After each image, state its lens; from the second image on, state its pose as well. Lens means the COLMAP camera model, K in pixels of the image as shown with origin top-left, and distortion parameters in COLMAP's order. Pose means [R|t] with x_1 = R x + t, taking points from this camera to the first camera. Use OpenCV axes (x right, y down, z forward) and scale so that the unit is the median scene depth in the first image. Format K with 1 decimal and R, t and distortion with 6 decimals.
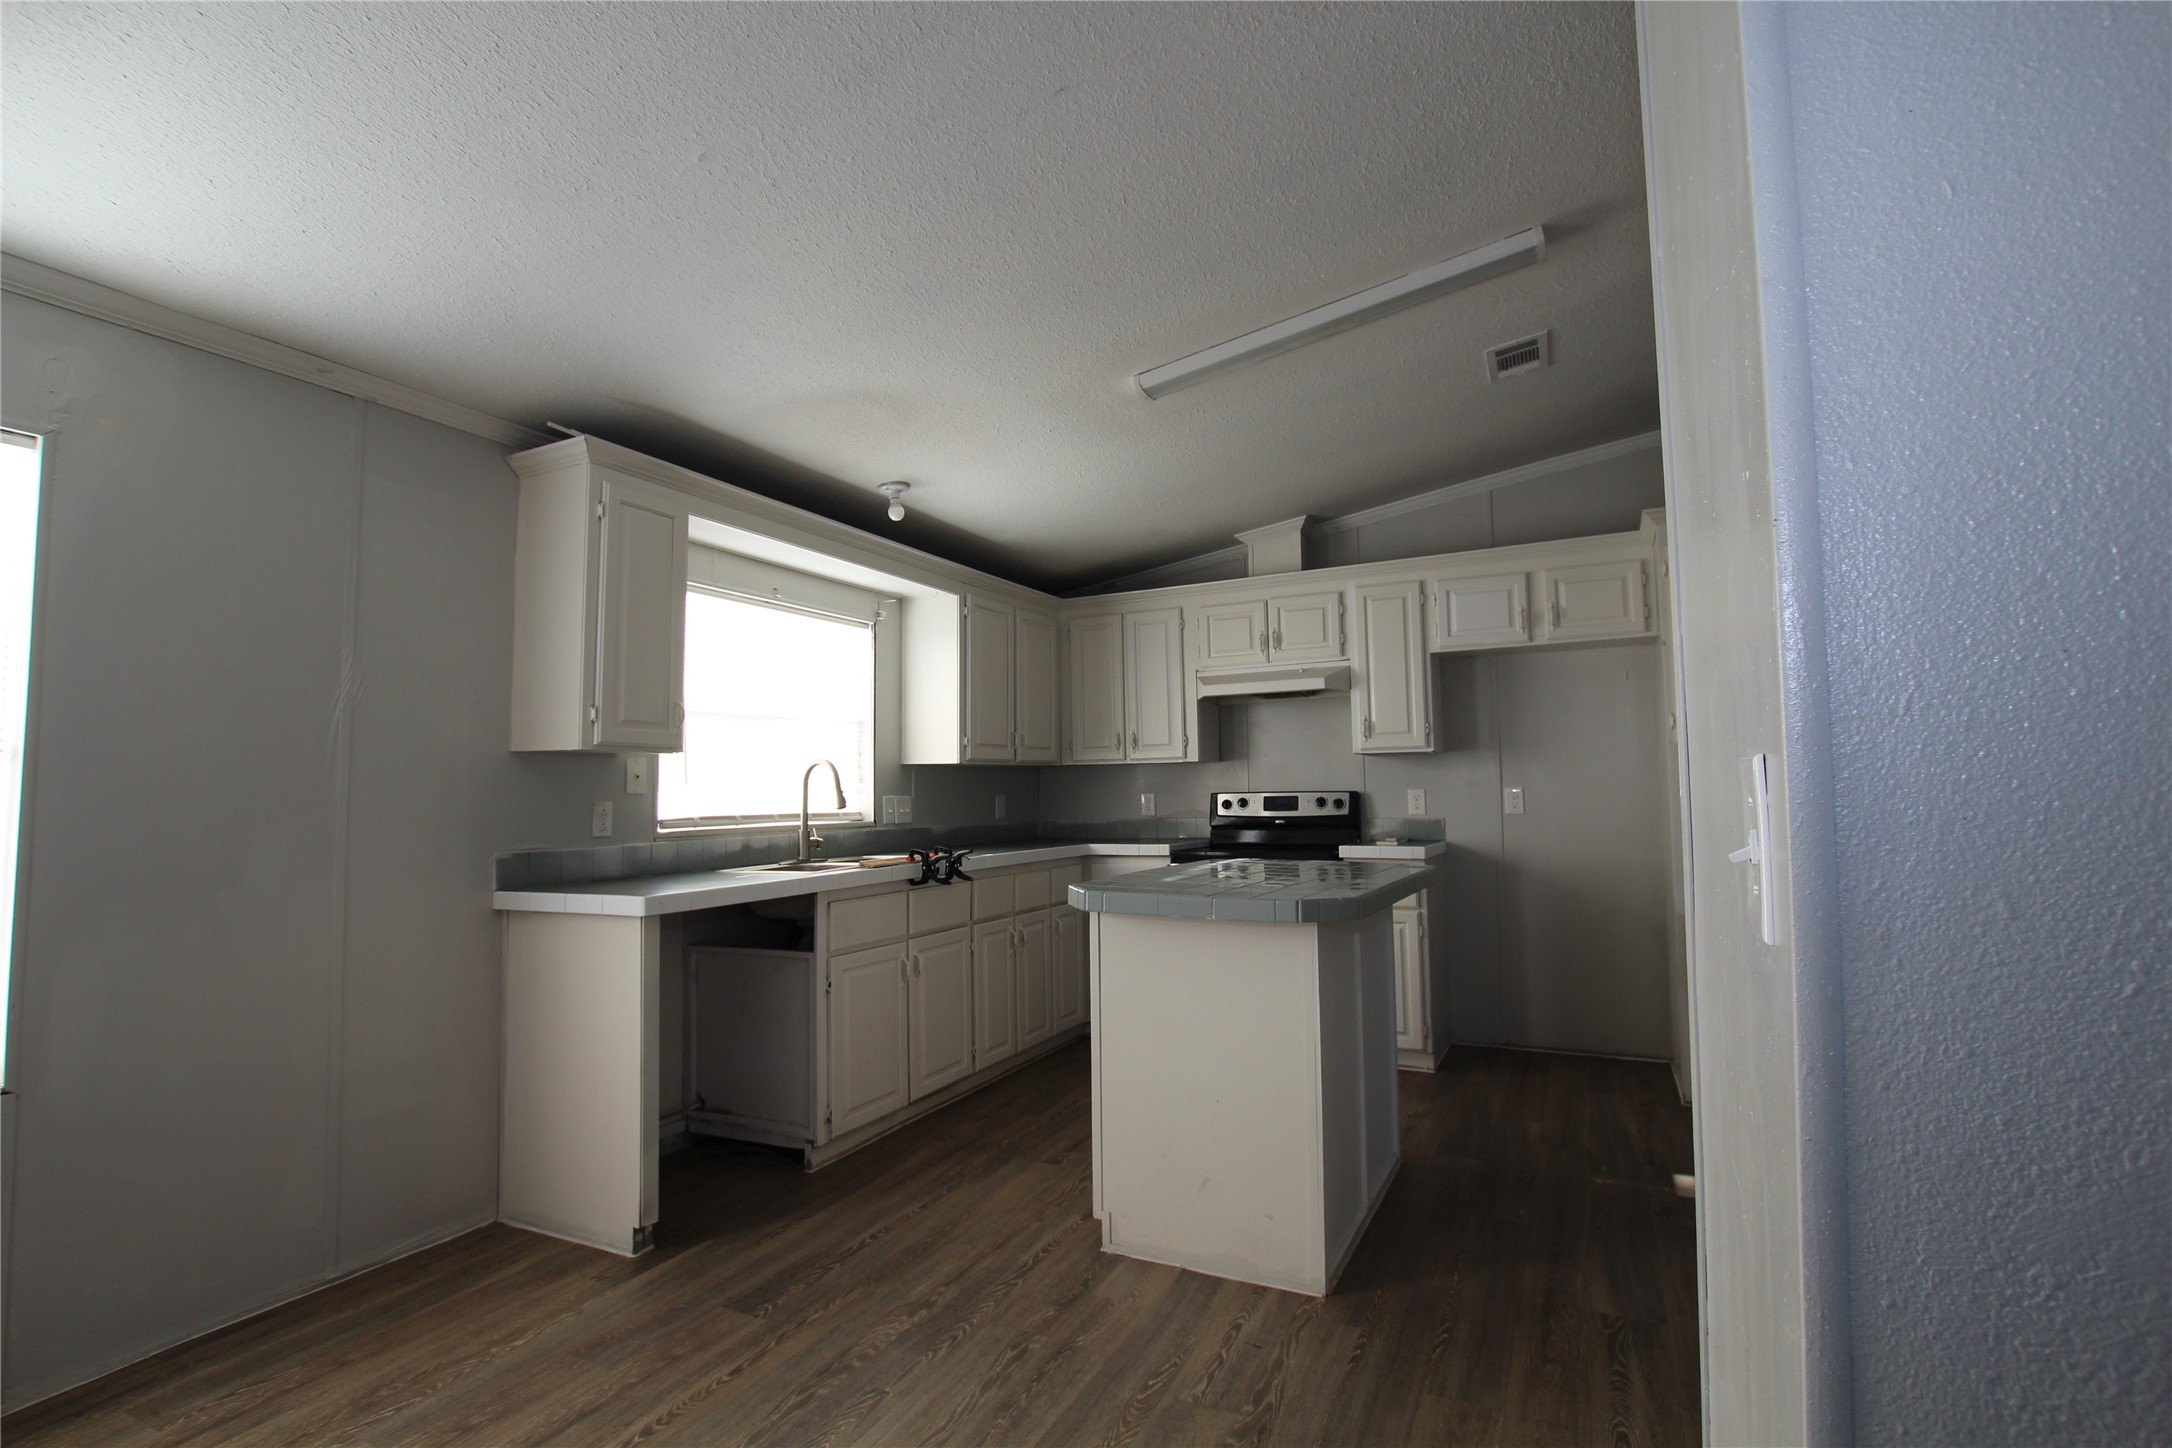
lens RADIAL K [[1002.0, 0, 1097.7], [0, 1002.0, 725.6], [0, 0, 1]] dist [-0.030912, 0.000511]
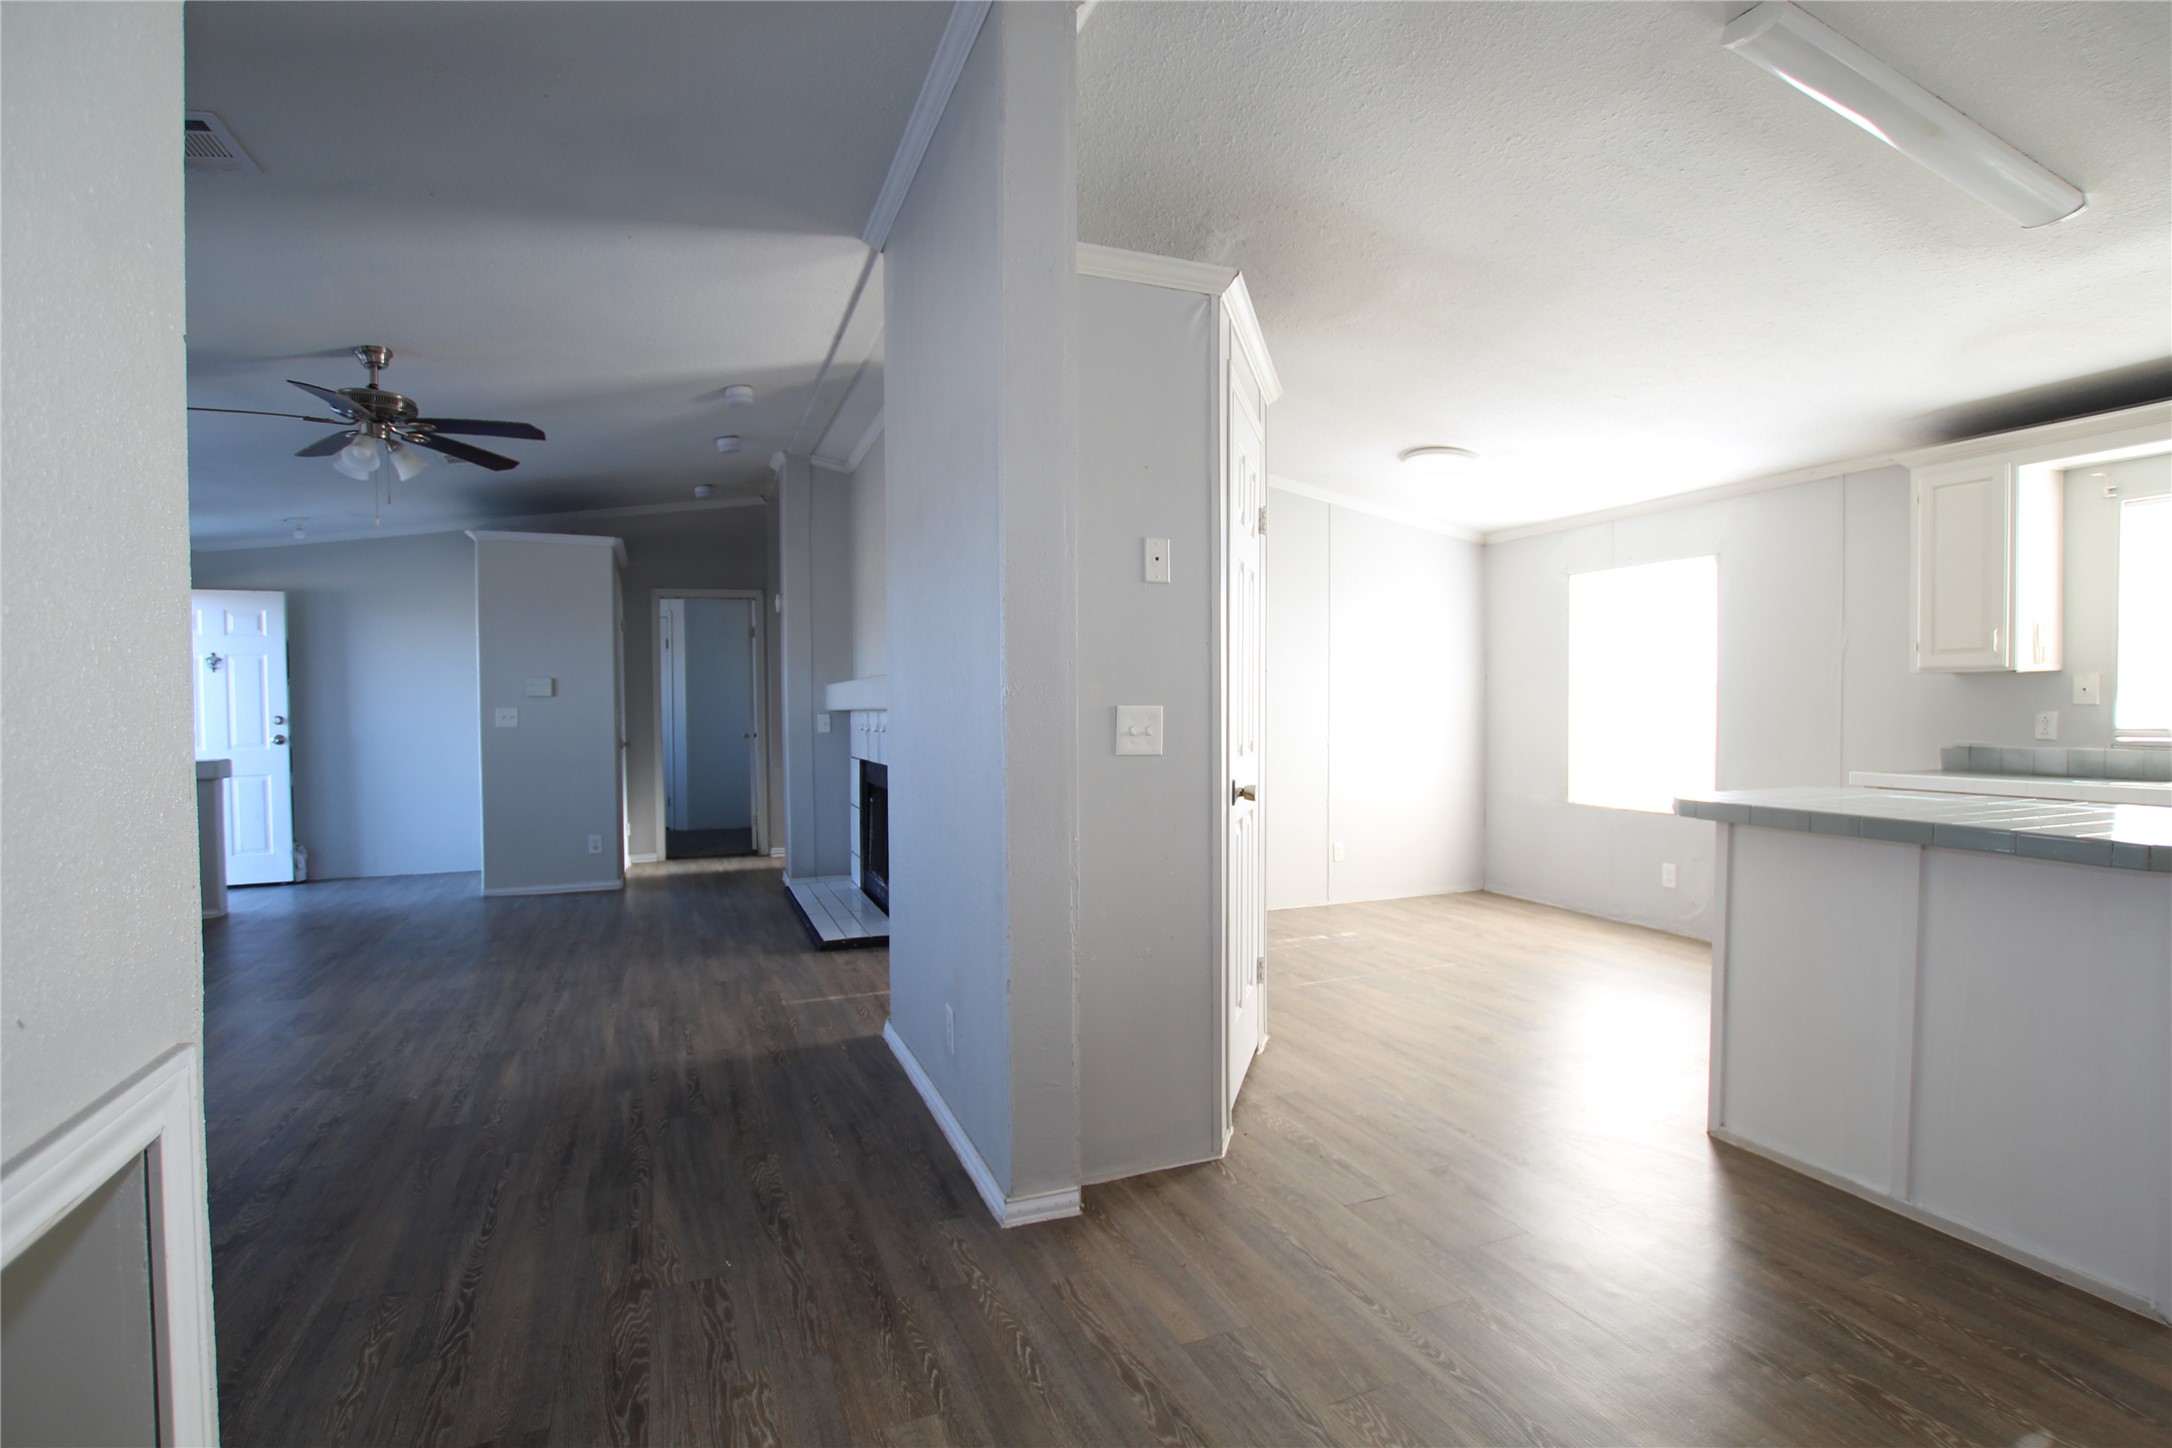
lens RADIAL K [[1002.0, 0, 1079.1], [0, 1002.0, 739.9], [0, 0, 1]] dist [-0.030912, 0.000511]
pose [[-0.666485, 0.040231, -0.744432, 1.108906], [0.055354, 0.998457, 0.004402, 0.039430], [0.743461, -0.038274, -0.667684, 0.865985]]
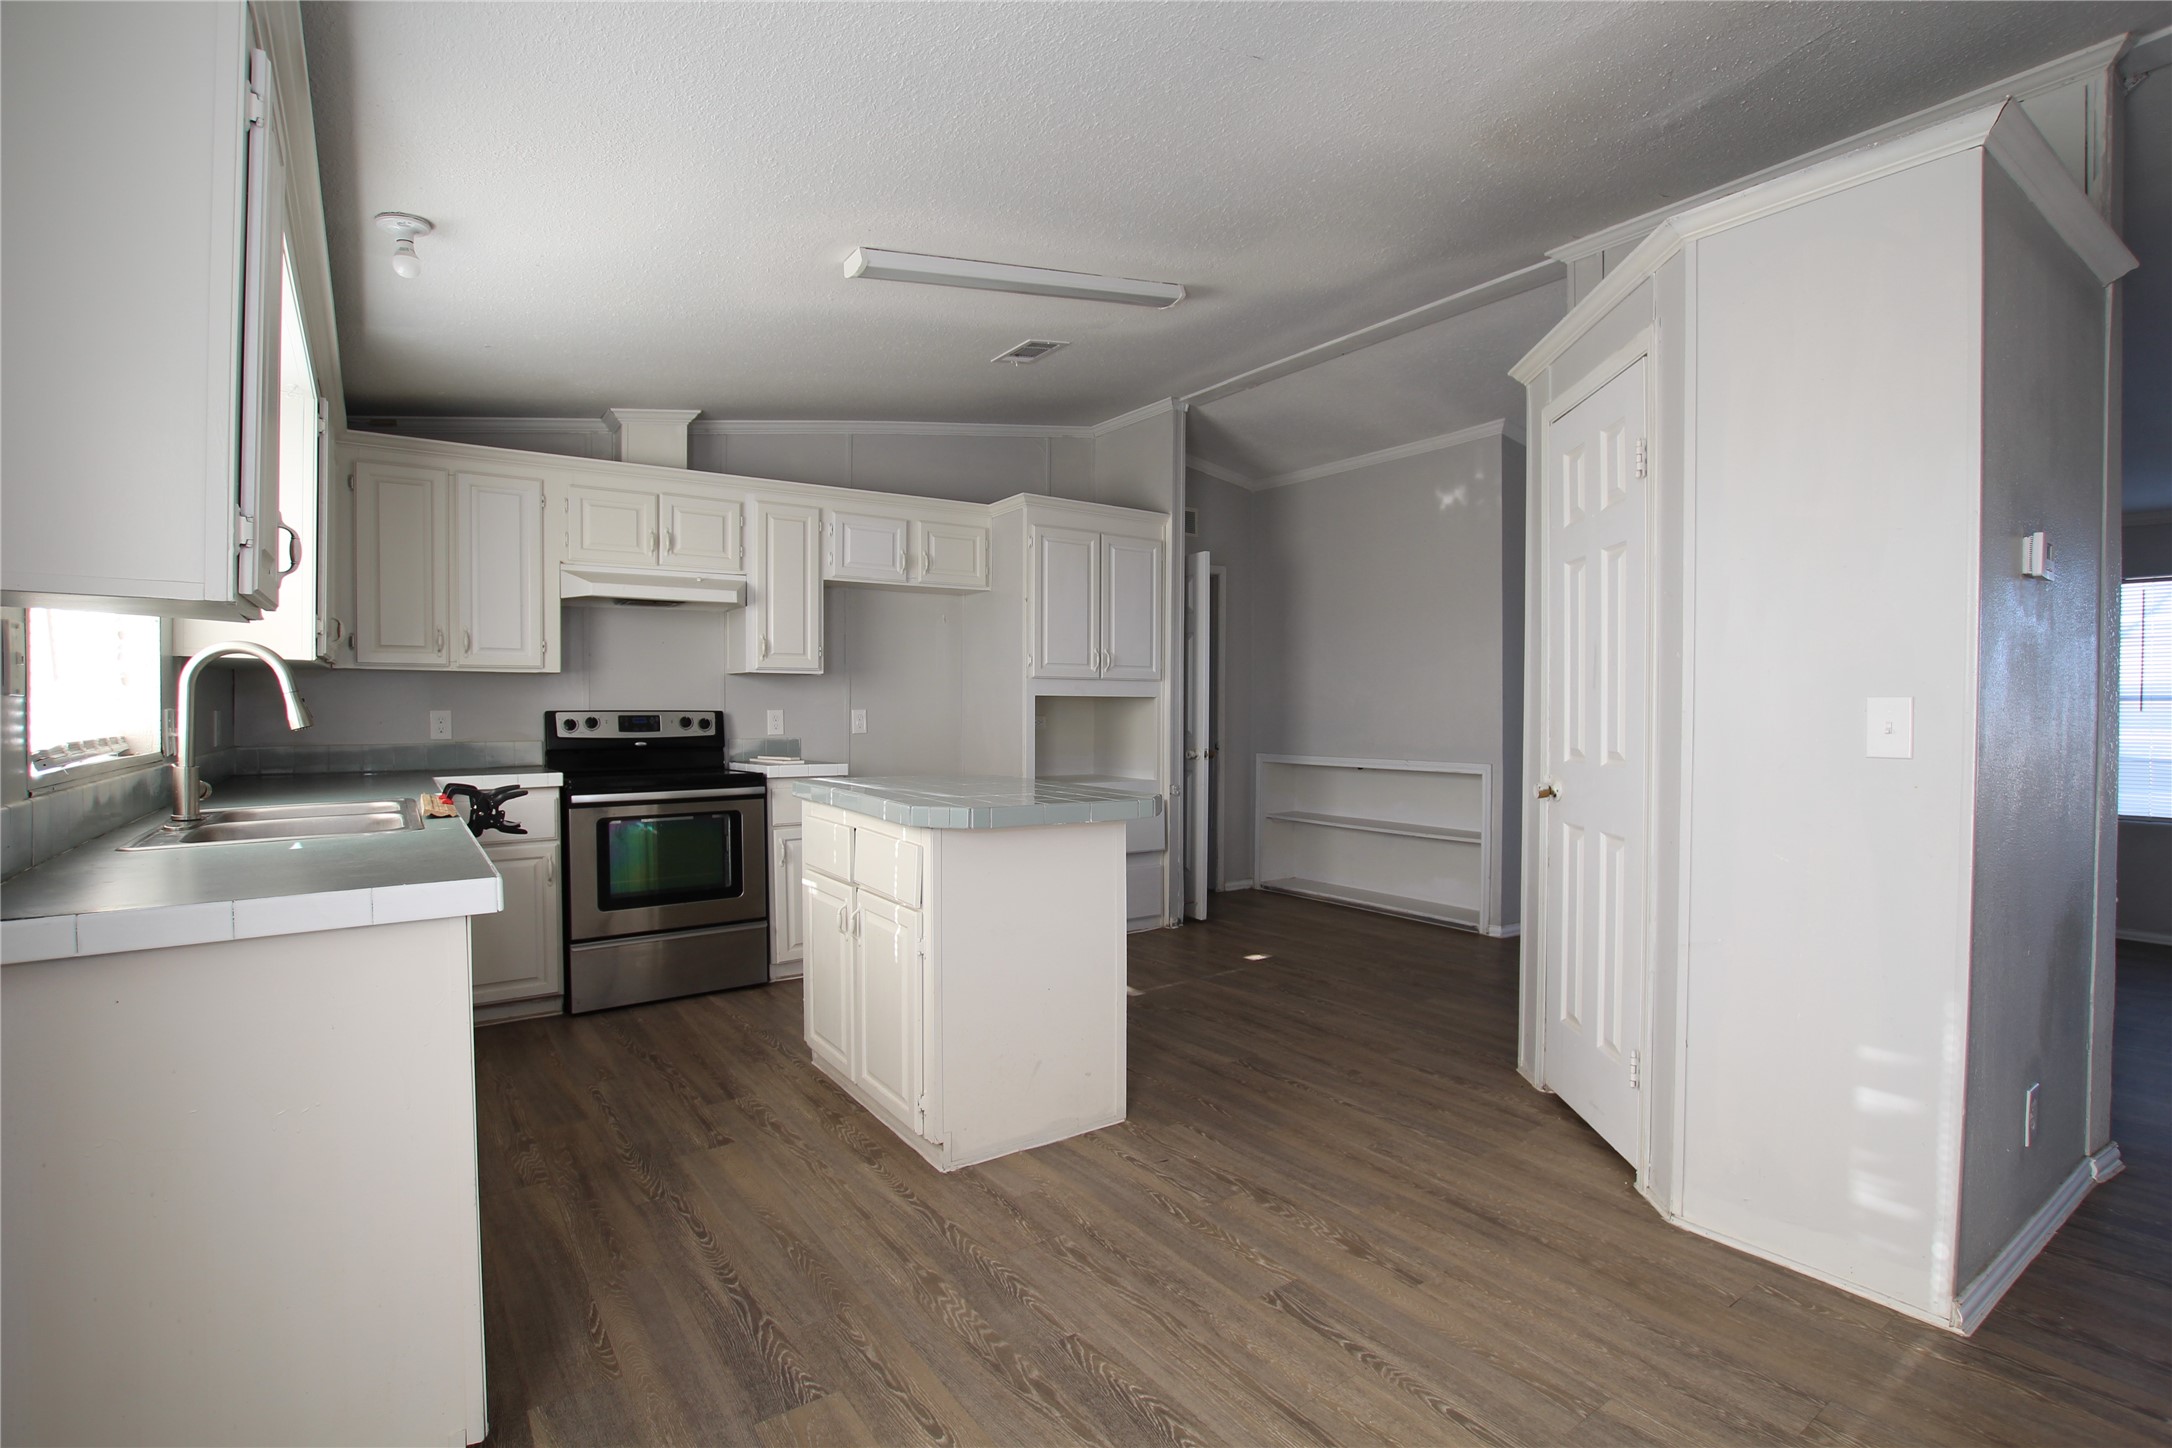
lens RADIAL K [[1002.0, 0, 1085.1], [0, 1002.0, 725.5], [0, 0, 1]] dist [-0.030912, 0.000511]
pose [[0.479782, -0.000578, 0.877388, -0.610814], [-0.063972, 0.997315, 0.035639, 0.033244], [-0.875053, -0.073227, 0.478457, 0.338453]]
